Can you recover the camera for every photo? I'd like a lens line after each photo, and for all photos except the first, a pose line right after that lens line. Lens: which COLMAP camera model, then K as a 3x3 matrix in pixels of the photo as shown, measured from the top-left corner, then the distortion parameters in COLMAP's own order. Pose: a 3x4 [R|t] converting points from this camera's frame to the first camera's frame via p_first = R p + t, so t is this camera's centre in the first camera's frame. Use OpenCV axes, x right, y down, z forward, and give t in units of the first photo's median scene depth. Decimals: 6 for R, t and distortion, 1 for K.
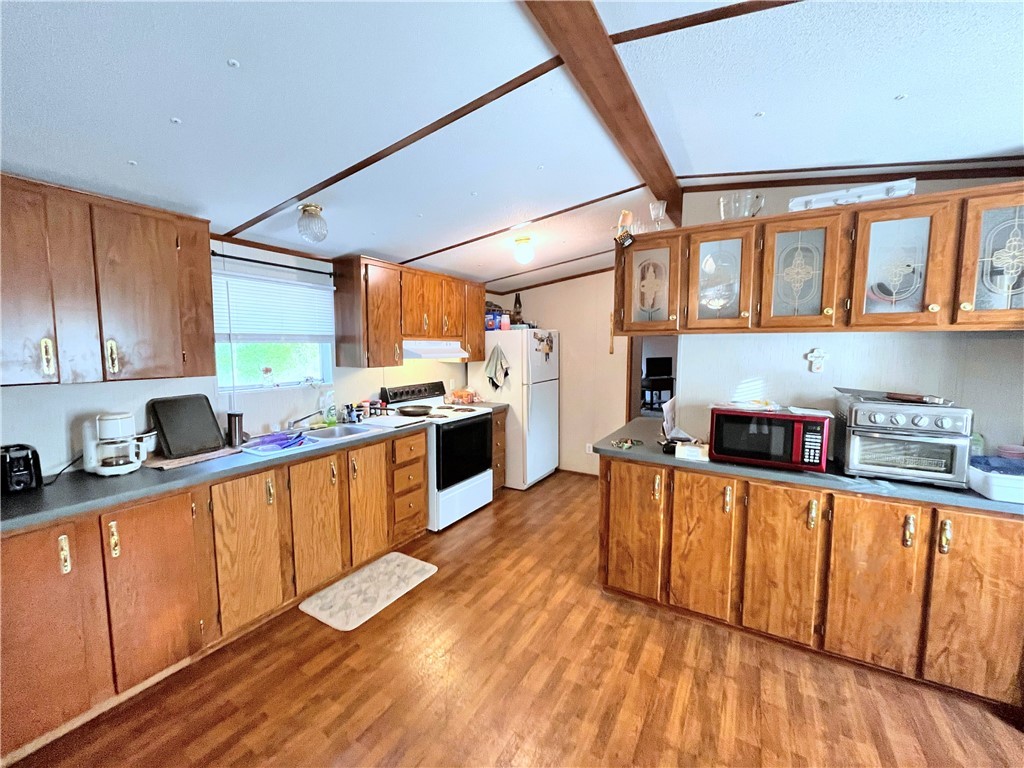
lens RADIAL K [[411.4, 0, 513.6], [0, 411.4, 379.7], [0, 0, 1]] dist [-0.001248, -0.000353]
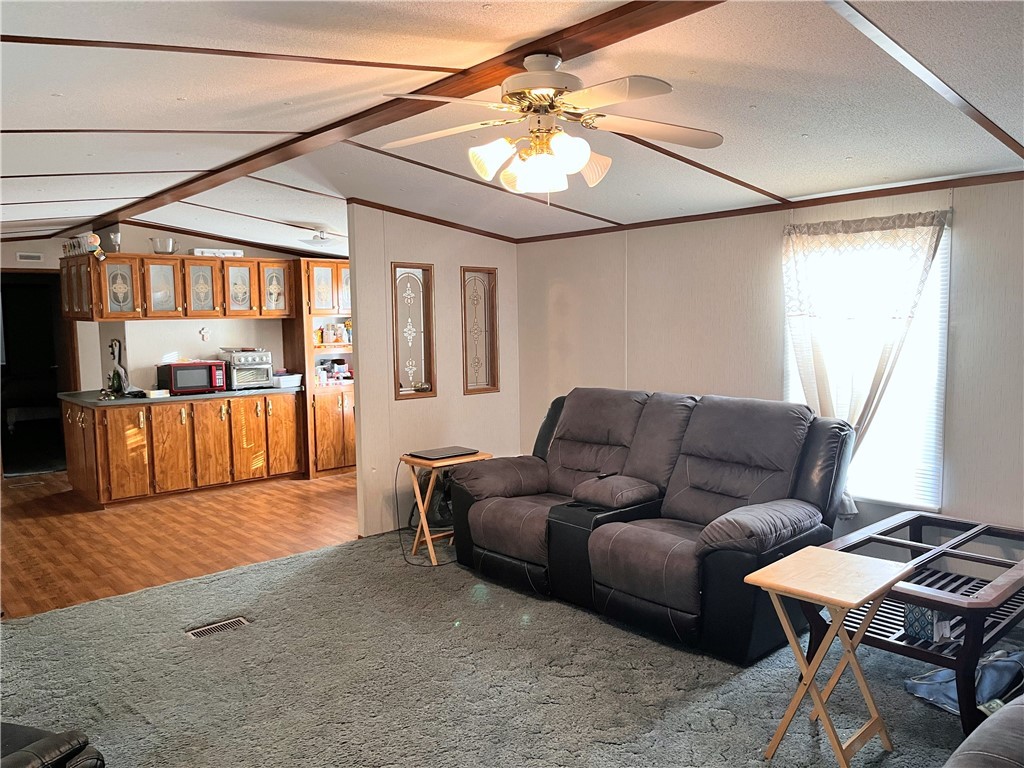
lens RADIAL K [[781.0, 0, 511.0], [0, 781.0, 382.4], [0, 0, 1]] dist [-0.004343, 0.001015]
pose [[0.313824, -0.083703, 0.945784, -2.155547], [0.100071, 0.993475, 0.054719, 0.111233], [-0.944193, 0.077473, 0.320152, -1.372109]]
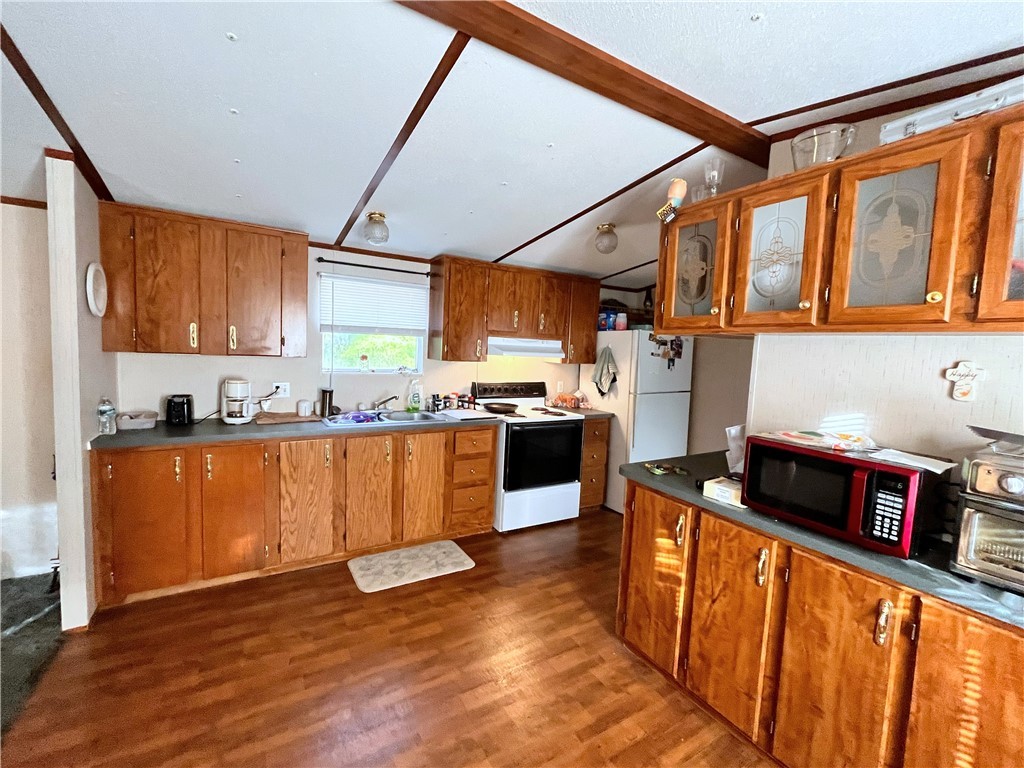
lens RADIAL K [[437.6, 0, 509.2], [0, 437.6, 379.4], [0, 0, 1]] dist [-0.004049, -0.000496]
pose [[0.879988, 0.073023, -0.469350, 0.472423], [-0.081750, 0.996651, 0.001788, 0.004919], [0.467909, 0.036797, 0.883010, 0.126048]]
